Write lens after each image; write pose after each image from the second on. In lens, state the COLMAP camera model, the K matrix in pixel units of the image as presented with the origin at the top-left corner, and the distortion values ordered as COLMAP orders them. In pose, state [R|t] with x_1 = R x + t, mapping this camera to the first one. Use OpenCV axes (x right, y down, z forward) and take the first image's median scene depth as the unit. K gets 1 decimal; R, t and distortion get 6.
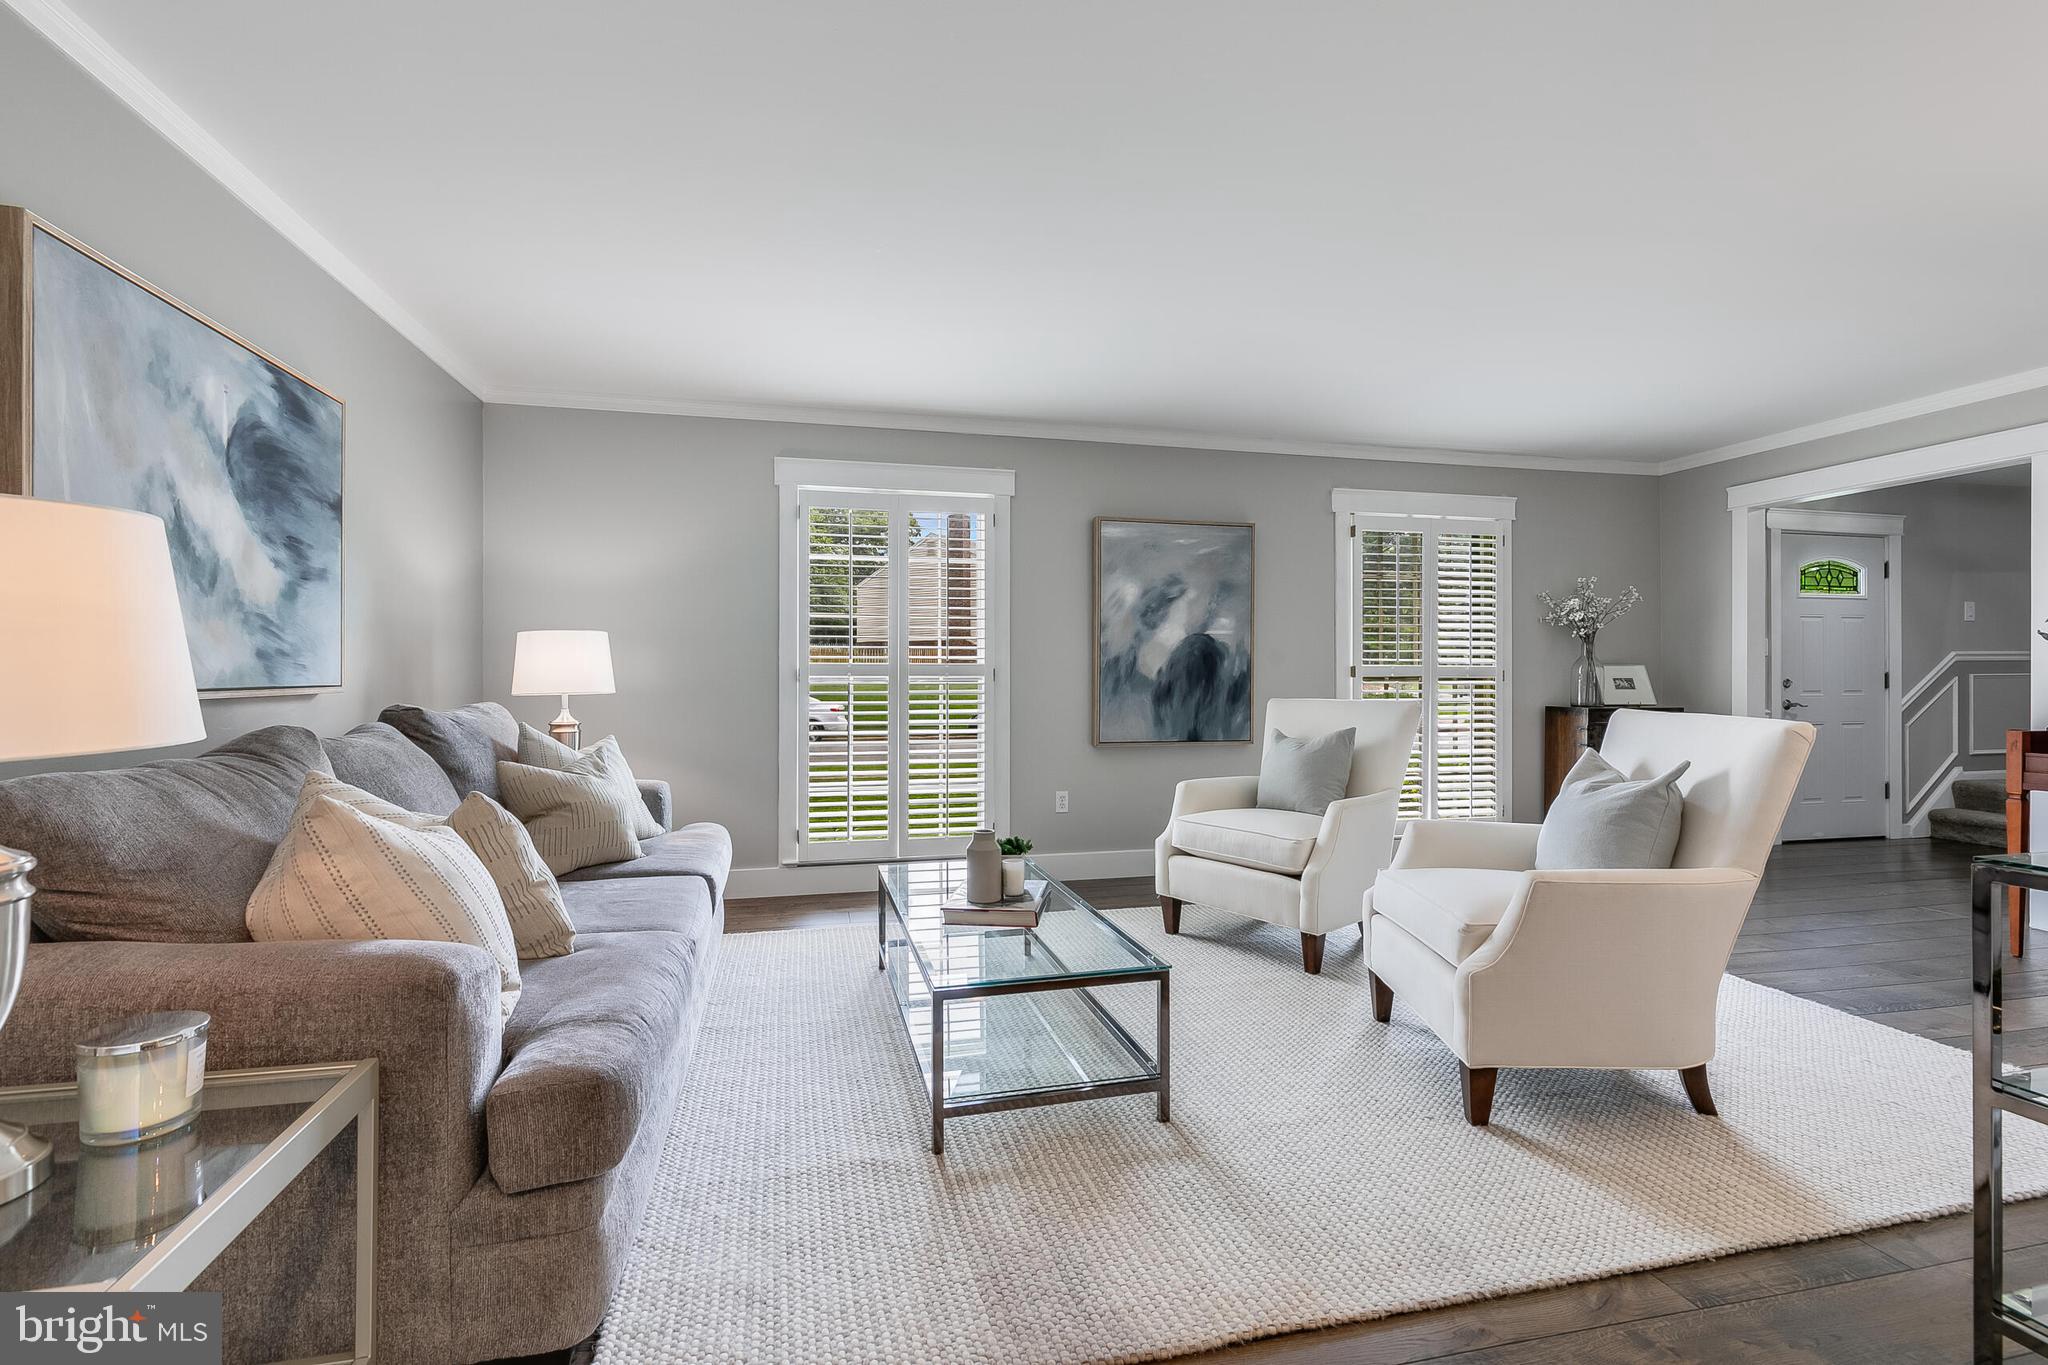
lens RADIAL K [[918.2, 0, 1021.9], [0, 918.2, 675.6], [0, 0, 1]] dist [0.006149, -0.000779]
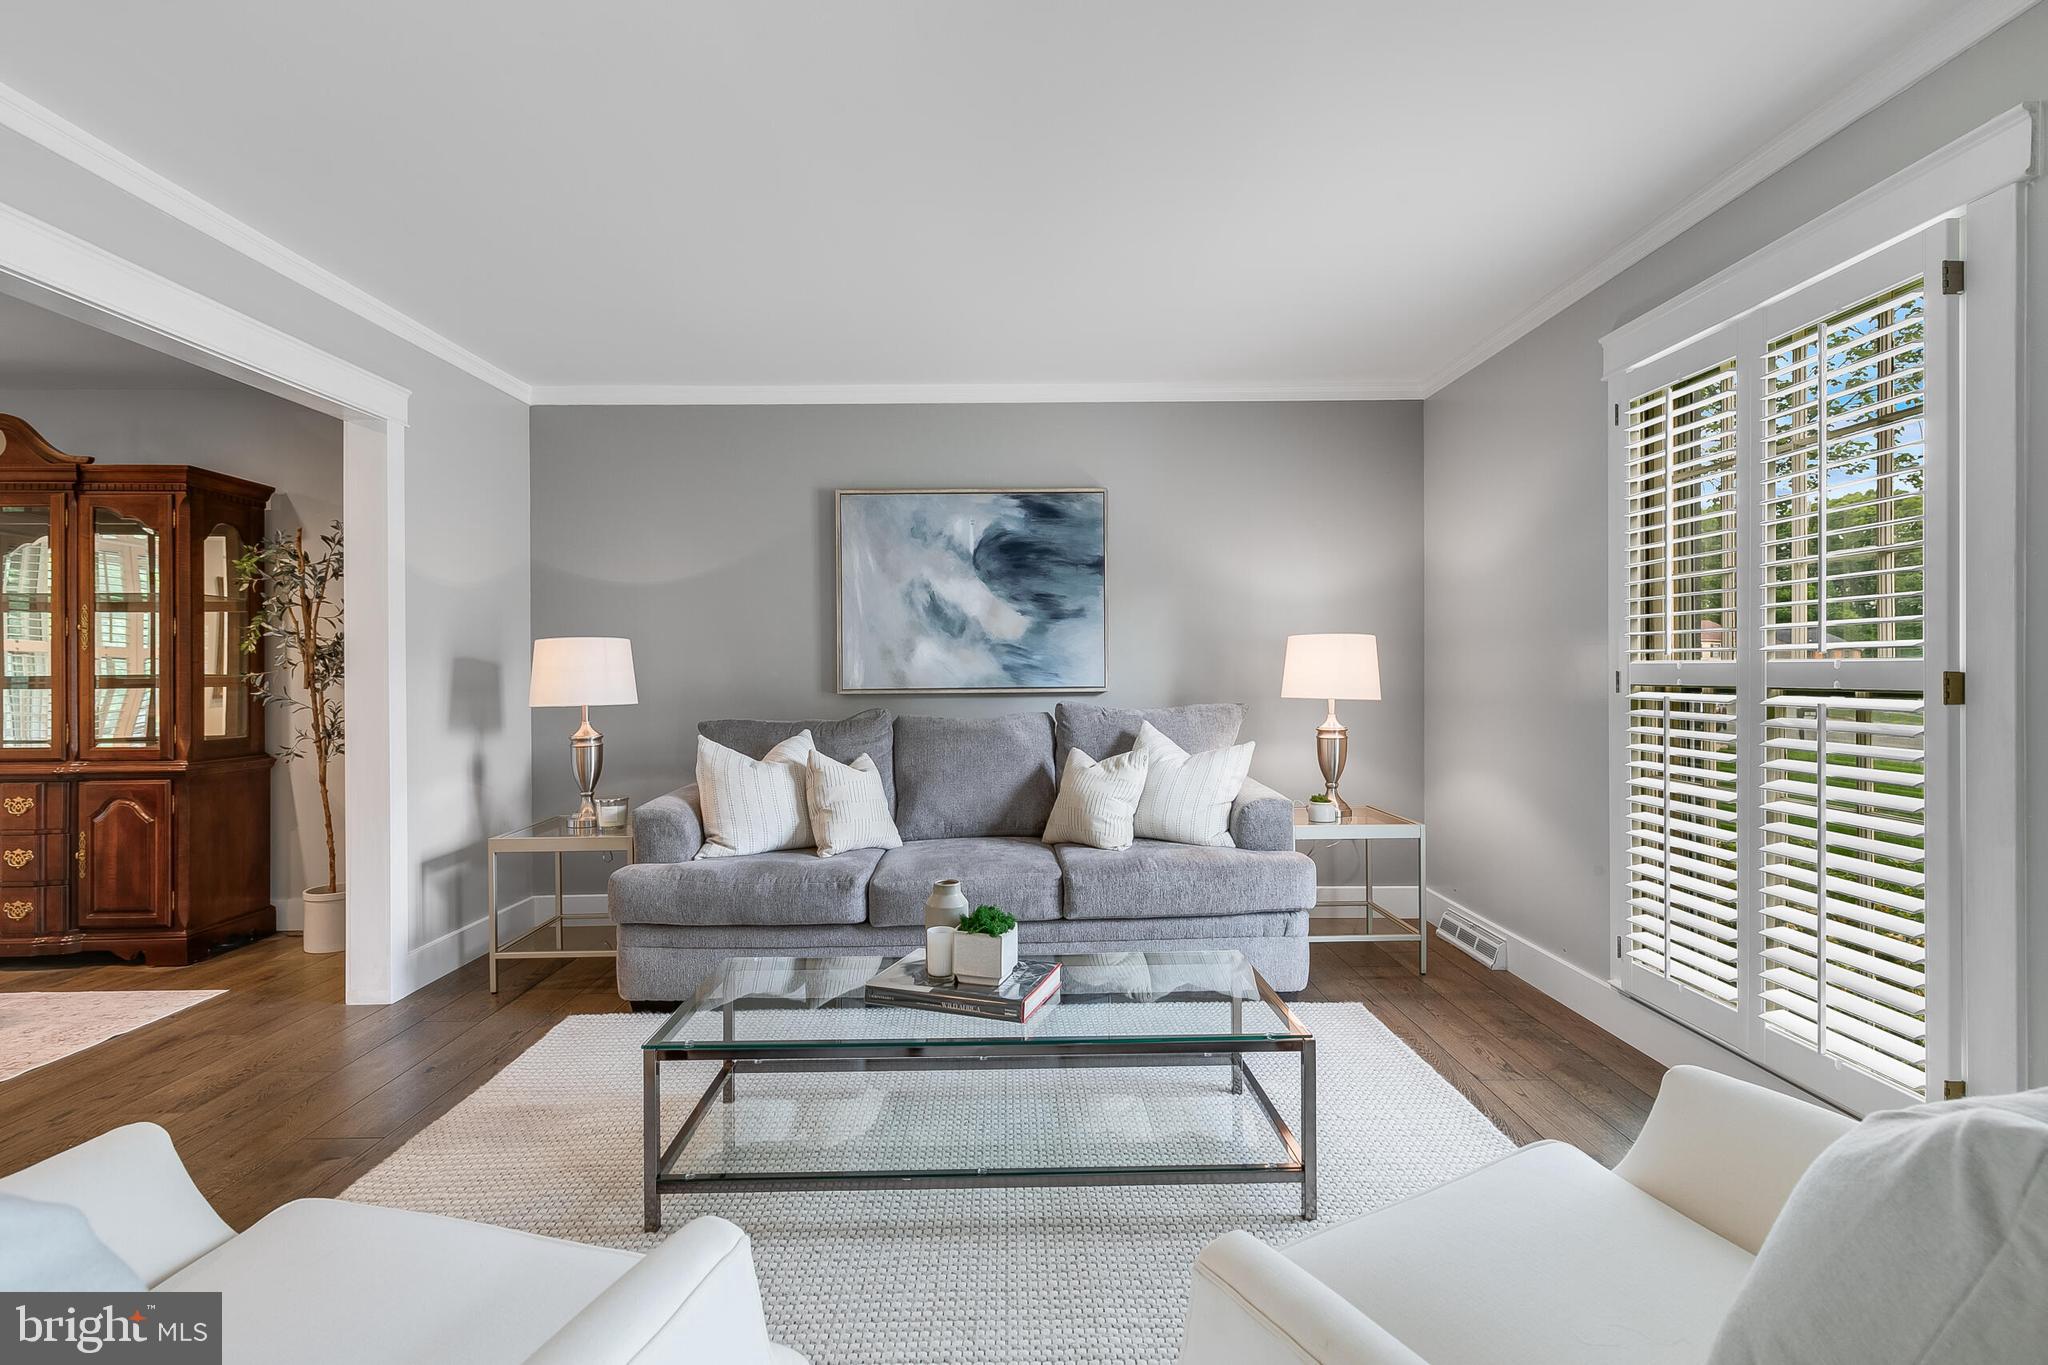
lens RADIAL K [[918.2, 0, 1021.9], [0, 918.2, 675.6], [0, 0, 1]] dist [0.006149, -0.000779]
pose [[-0.213661, 0.005184, -0.976894, 0.826808], [0.004302, 0.999981, 0.004366, -0.016489], [0.976898, -0.003270, -0.213679, 1.391919]]
